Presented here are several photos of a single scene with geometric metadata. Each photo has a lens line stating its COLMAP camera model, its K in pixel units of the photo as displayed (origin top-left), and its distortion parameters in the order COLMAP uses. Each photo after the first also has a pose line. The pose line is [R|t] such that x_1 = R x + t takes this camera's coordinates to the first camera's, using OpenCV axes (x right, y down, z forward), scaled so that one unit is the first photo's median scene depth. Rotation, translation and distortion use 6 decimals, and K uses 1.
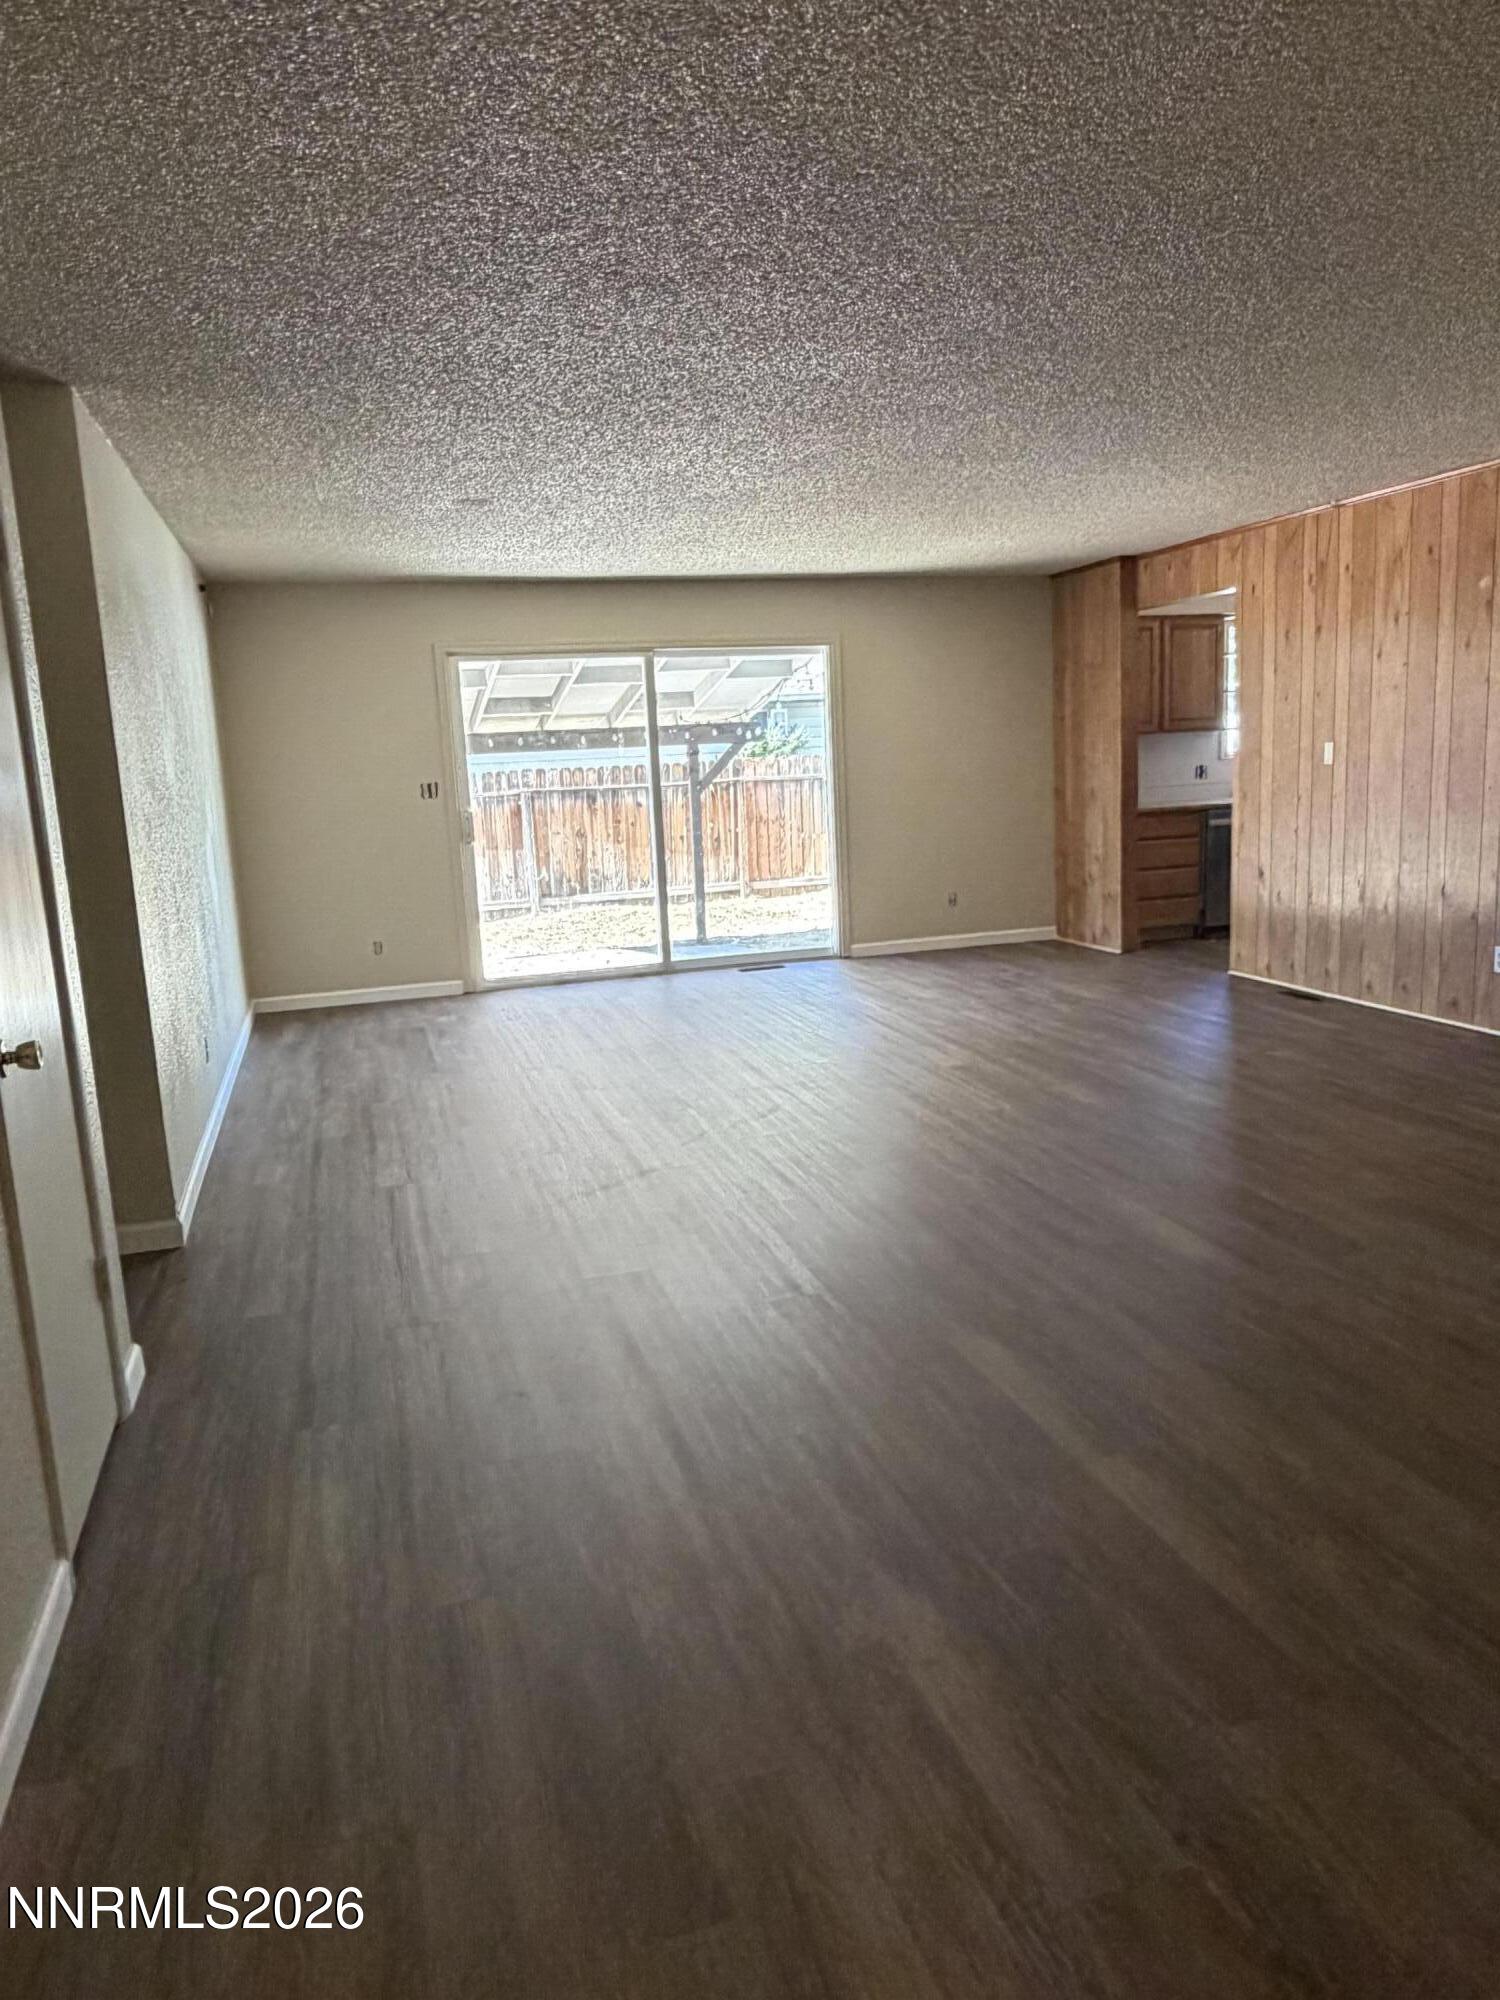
lens RADIAL K [[1377.1, 0, 750.0], [0, 1377.1, 1000.0], [0, 0, 1]] dist [0.003732, 0.001117]
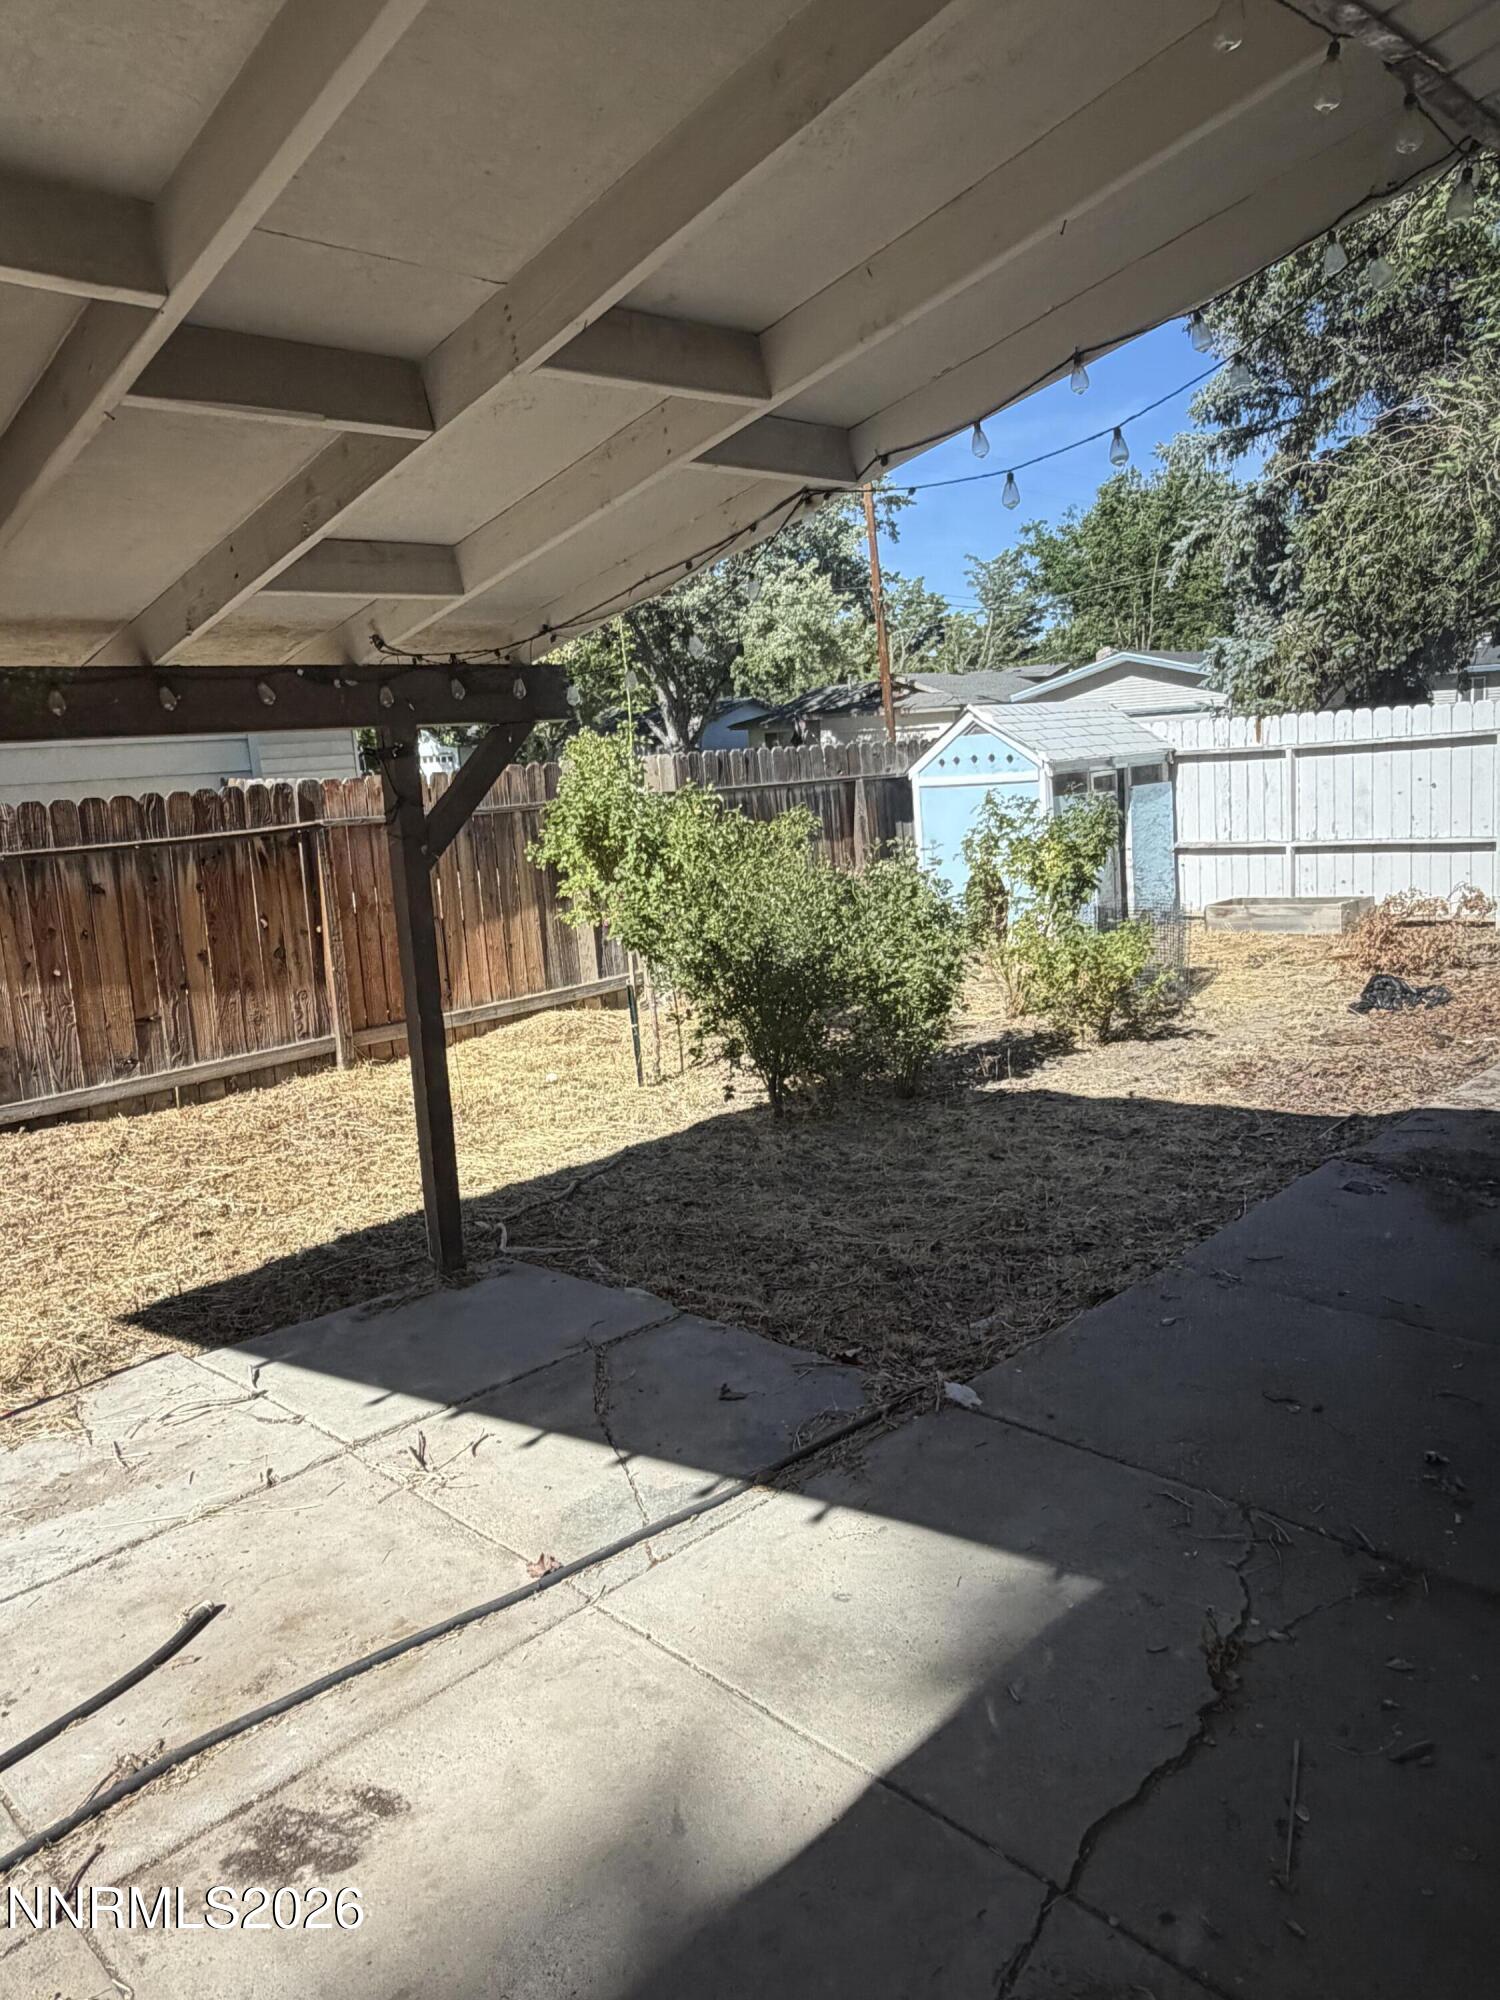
lens RADIAL K [[1377.1, 0, 750.0], [0, 1377.1, 1000.0], [0, 0, 1]] dist [0.003732, 0.001117]
pose [[0.893341, -0.090621, 0.440148, -0.170810], [0.099810, 0.995004, 0.002281, -0.164788], [-0.438156, 0.041893, 0.897922, 0.975238]]
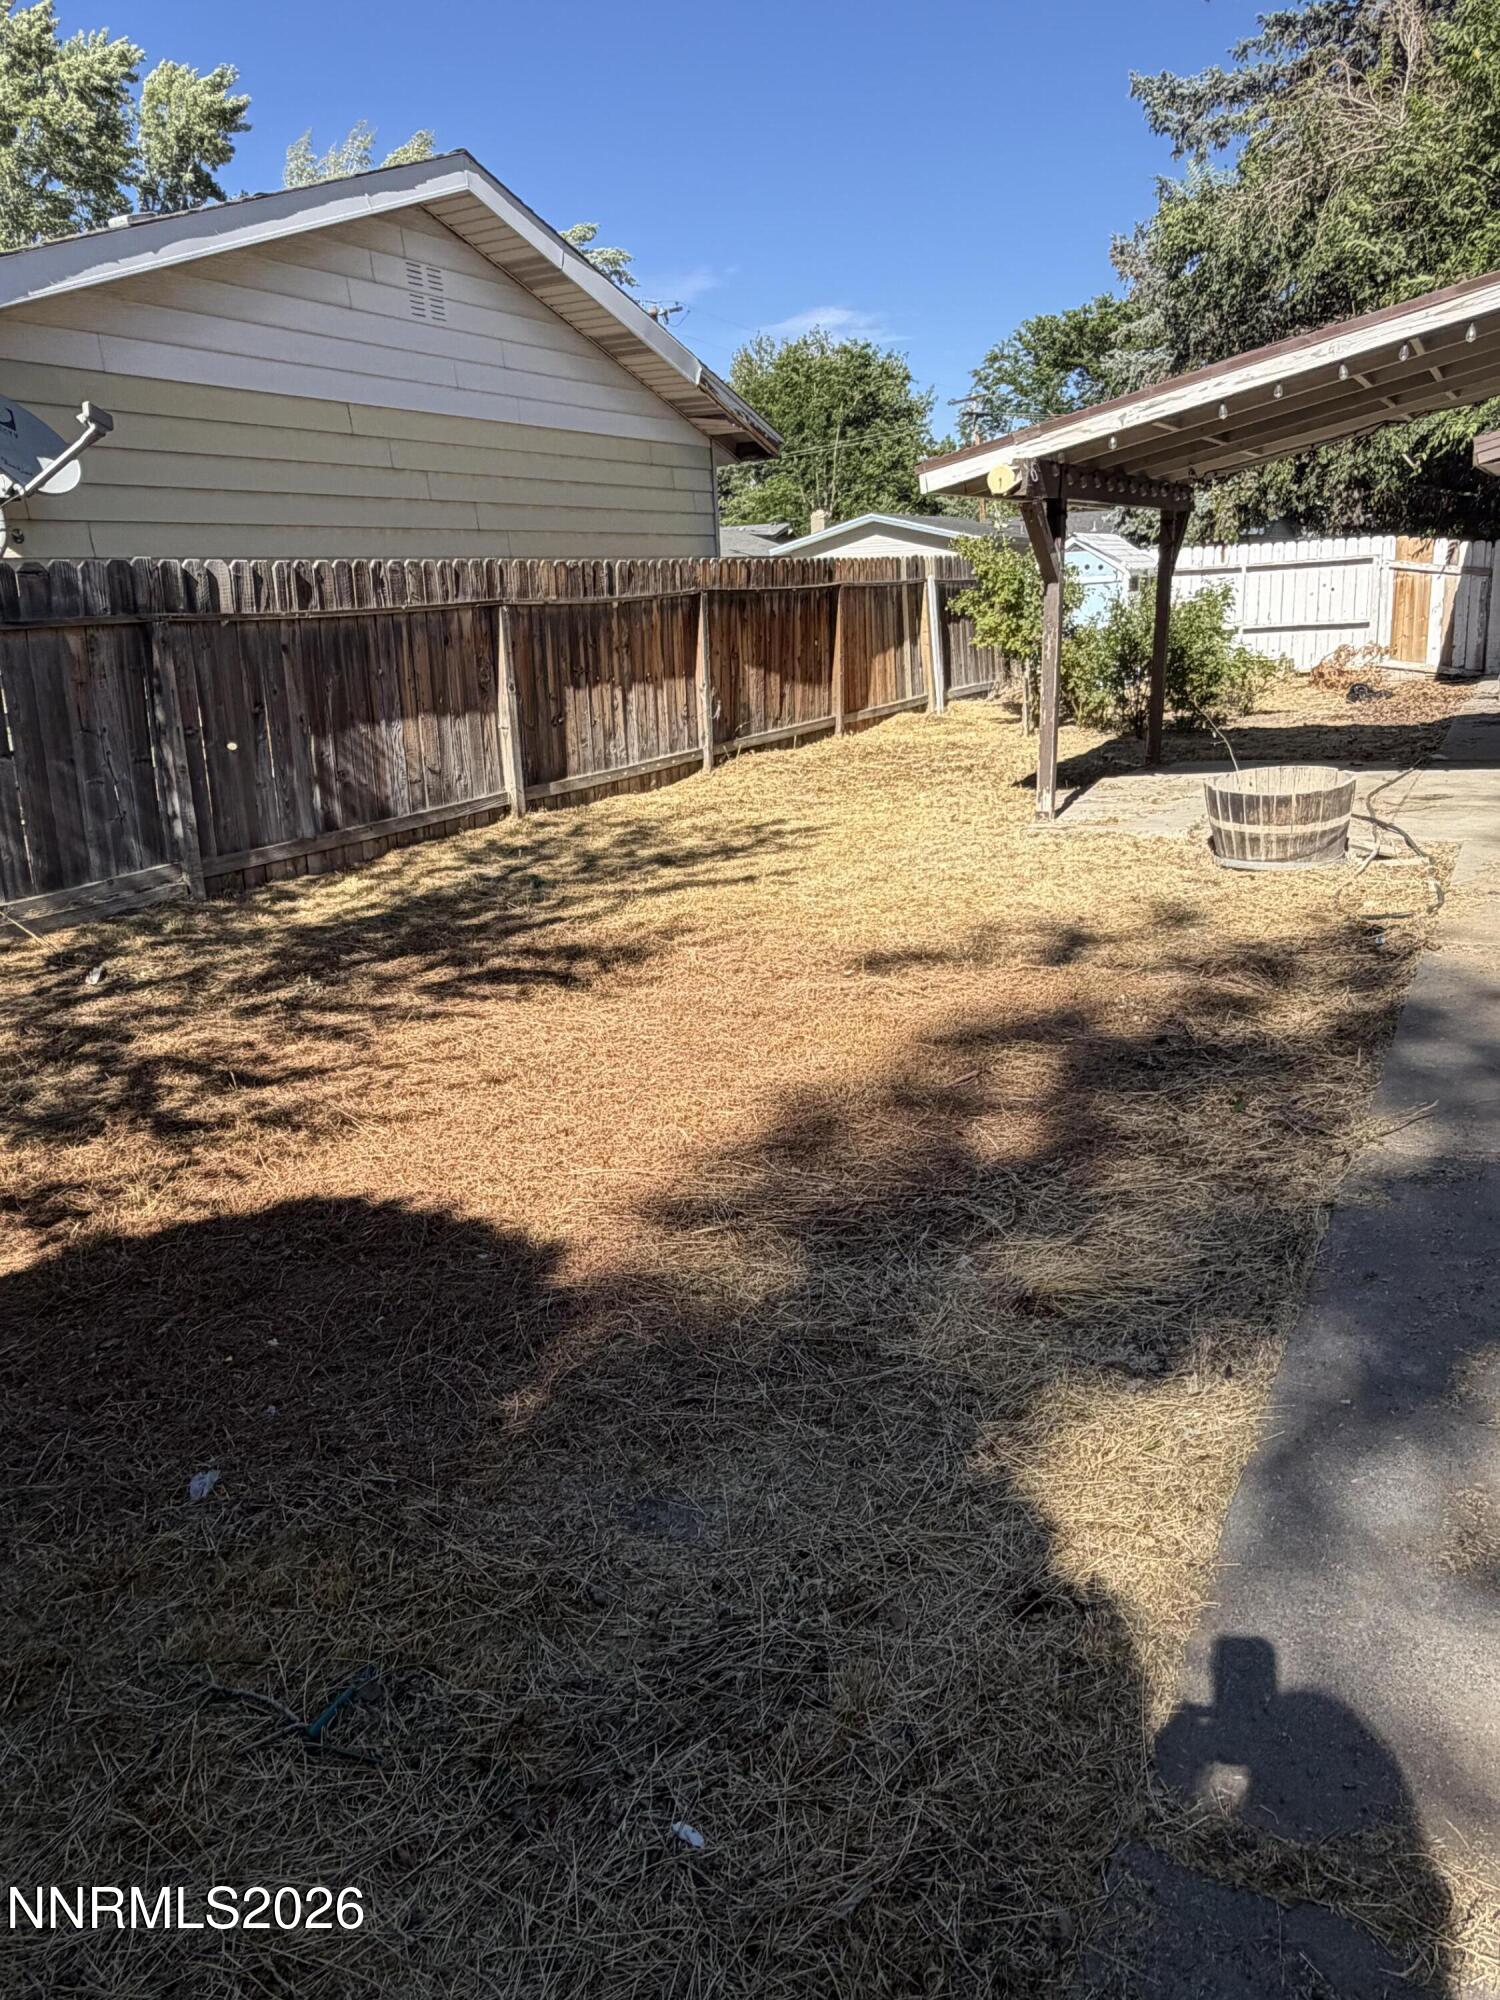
lens RADIAL K [[1377.1, 0, 750.0], [0, 1377.1, 1000.0], [0, 0, 1]] dist [0.003732, 0.001117]
pose [[0.738161, -0.178807, 0.650498, -1.162192], [0.129486, 0.983860, 0.123504, -0.054268], [-0.662082, -0.006936, 0.749399, 0.827841]]
